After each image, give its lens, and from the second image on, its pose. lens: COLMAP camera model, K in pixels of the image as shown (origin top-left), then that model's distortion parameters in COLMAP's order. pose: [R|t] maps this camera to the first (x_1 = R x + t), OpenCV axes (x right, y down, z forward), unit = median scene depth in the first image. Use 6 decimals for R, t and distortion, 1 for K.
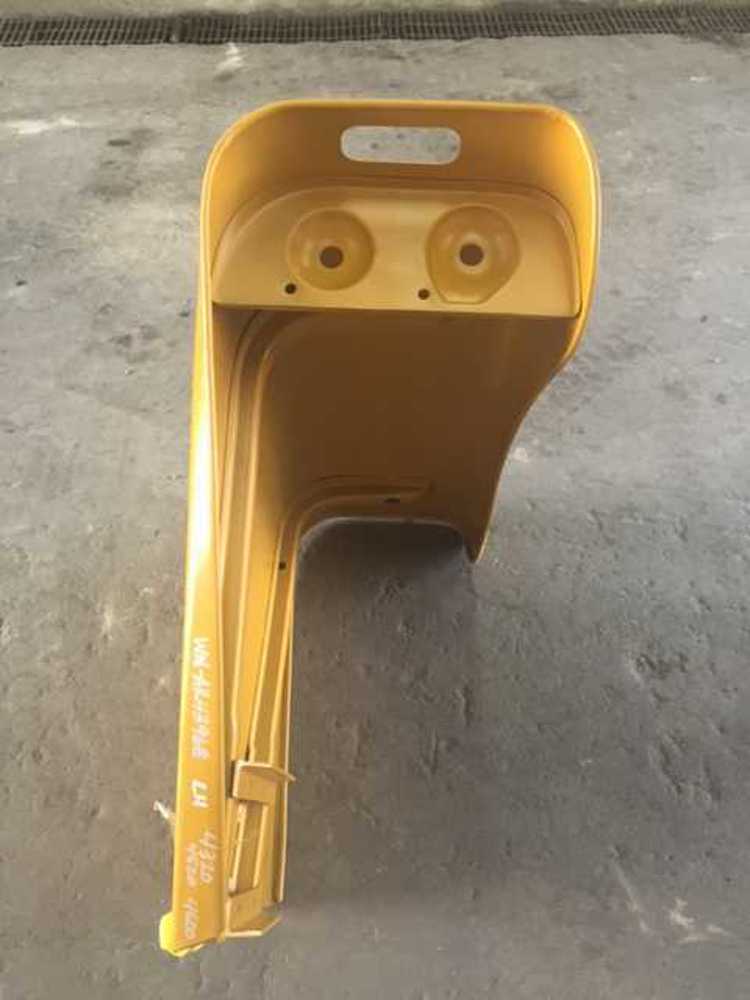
lens RADIAL K [[854.1, 0, 384.0], [0, 854.1, 500.6], [0, 0, 1]] dist [0.037469, -0.074876]
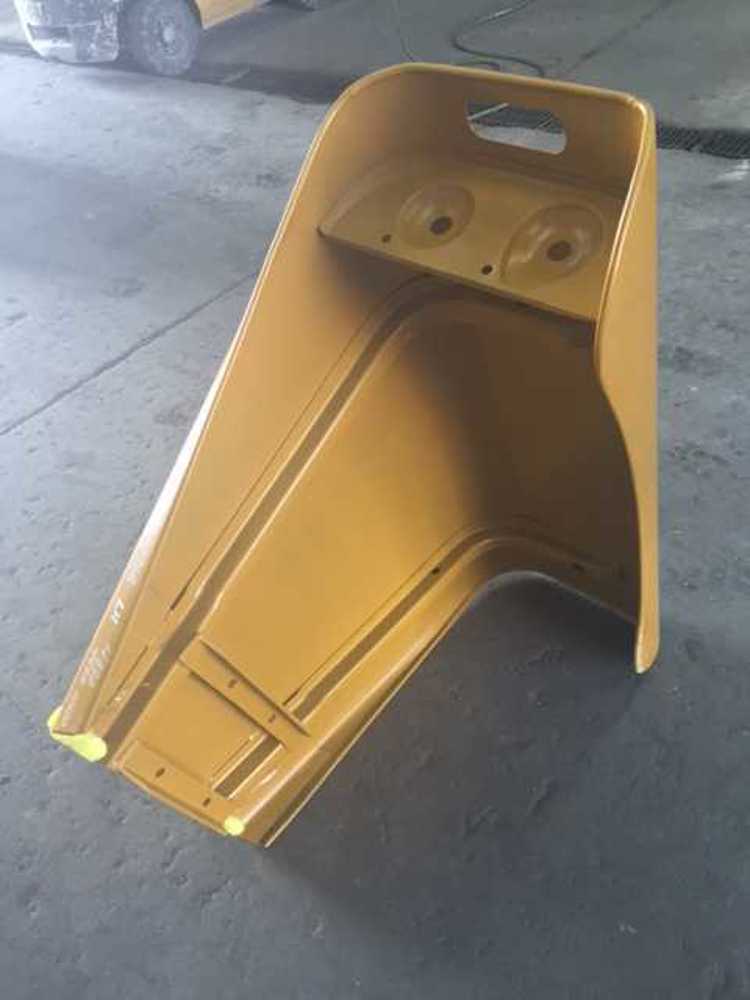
lens RADIAL K [[854.1, 0, 383.0], [0, 854.1, 500.1], [0, 0, 1]] dist [0.037469, -0.074876]
pose [[0.777933, 0.358063, -0.516344, 0.332613], [-0.424605, 0.905300, -0.011929, 0.039651], [0.463175, 0.228522, 0.856298, 0.084252]]
